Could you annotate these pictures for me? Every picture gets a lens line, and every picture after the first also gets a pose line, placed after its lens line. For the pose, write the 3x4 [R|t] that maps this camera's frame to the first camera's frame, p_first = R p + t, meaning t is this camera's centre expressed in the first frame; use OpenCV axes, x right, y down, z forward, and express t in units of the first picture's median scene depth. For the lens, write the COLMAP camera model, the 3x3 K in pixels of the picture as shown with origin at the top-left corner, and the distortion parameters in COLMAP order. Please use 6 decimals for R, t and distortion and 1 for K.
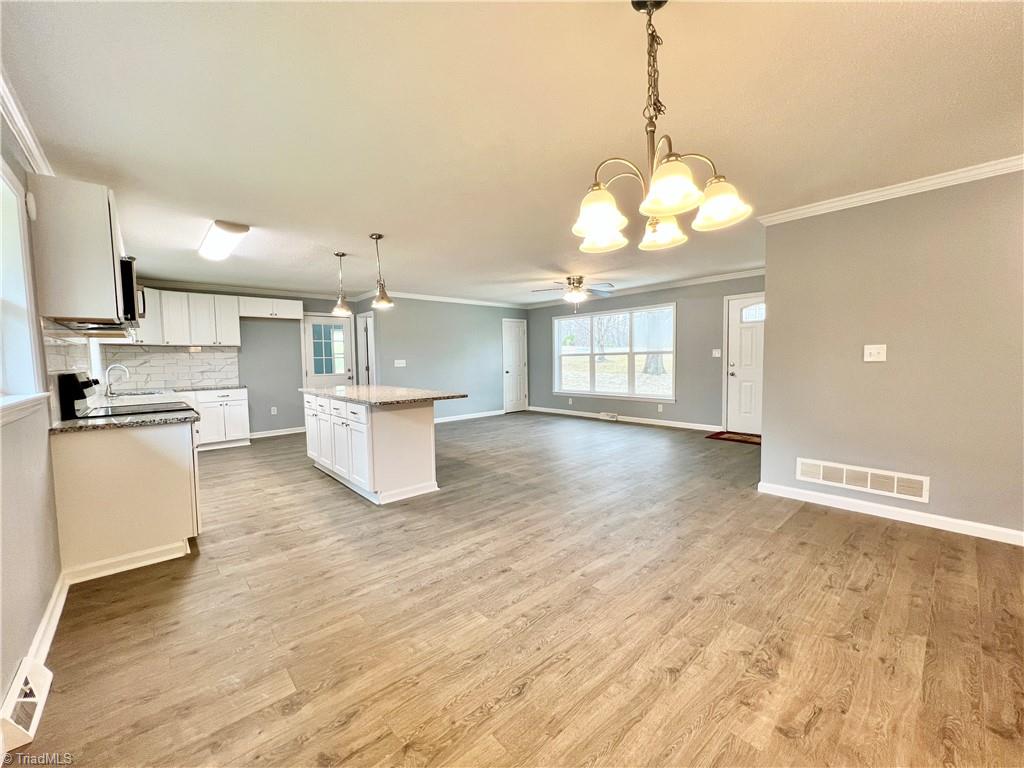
lens RADIAL K [[409.7, 0, 510.4], [0, 409.7, 381.1], [0, 0, 1]] dist [-0.000708, -0.000079]
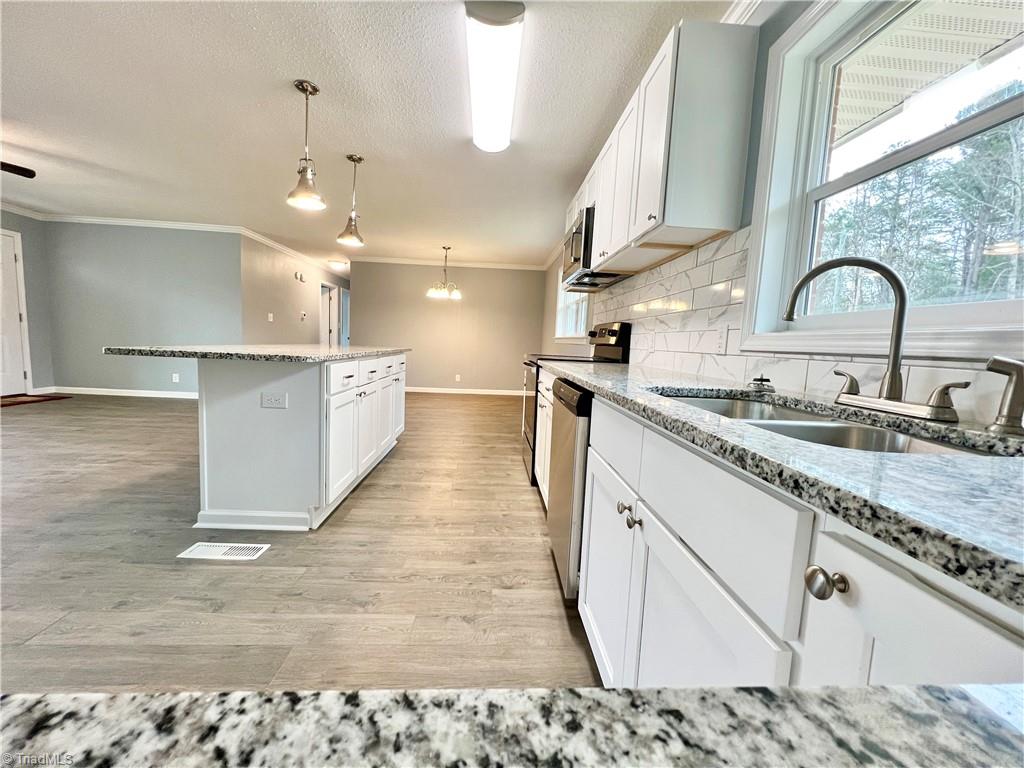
lens RADIAL K [[409.7, 0, 510.4], [0, 409.7, 381.1], [0, 0, 1]] dist [-0.000708, -0.000079]
pose [[-0.782702, -0.077115, 0.617601, -1.128271], [0.005679, 0.991369, 0.130981, -0.010243], [-0.622371, 0.106026, -0.775508, 1.496073]]
